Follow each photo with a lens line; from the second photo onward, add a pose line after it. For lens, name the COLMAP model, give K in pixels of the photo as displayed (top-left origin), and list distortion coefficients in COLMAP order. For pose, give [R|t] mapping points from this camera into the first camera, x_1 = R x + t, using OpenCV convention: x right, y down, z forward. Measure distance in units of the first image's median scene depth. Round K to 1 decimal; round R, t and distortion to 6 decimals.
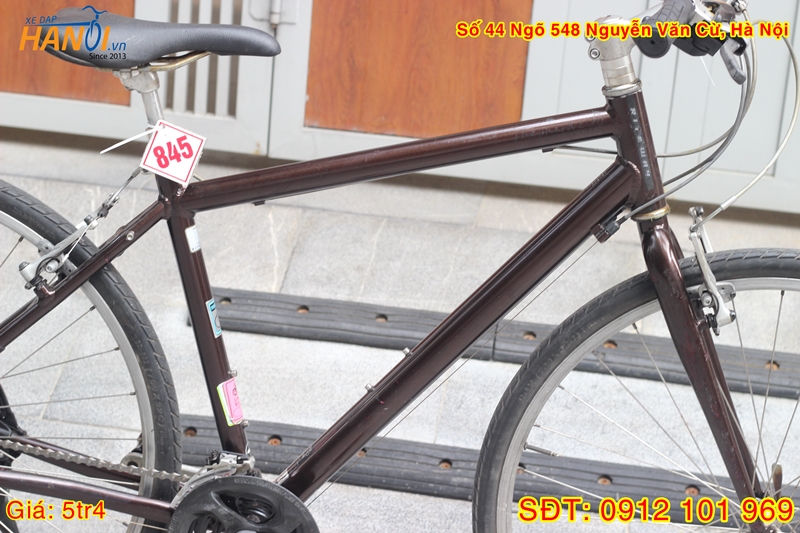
lens RADIAL K [[1884.0, 0, 400.0], [0, 1884.0, 266.5], [0, 0, 1]] dist [-0.070259, -0.104636]
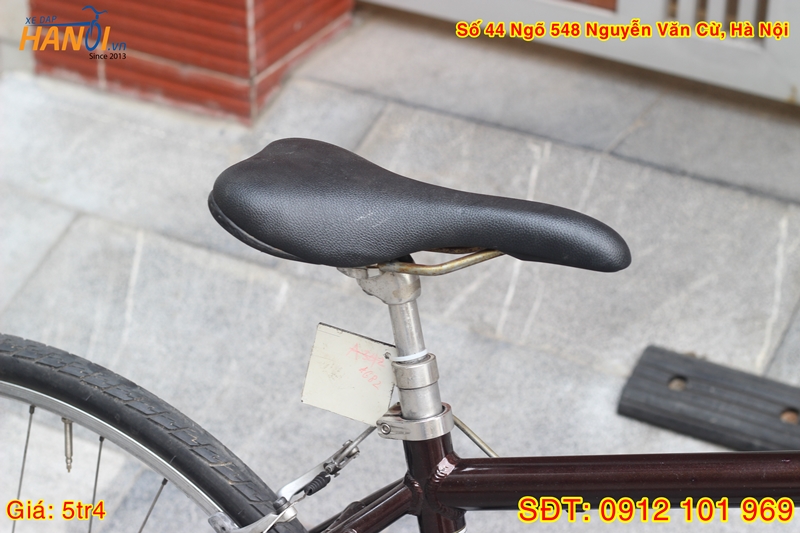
lens RADIAL K [[1884.0, 0, 400.0], [0, 1884.0, 266.5], [0, 0, 1]] dist [-0.070259, -0.104636]
pose [[0.921243, 0.139219, -0.363221, 0.051947], [-0.050224, 0.968514, 0.243839, -0.174269], [0.385732, -0.206393, 0.899229, 0.356032]]
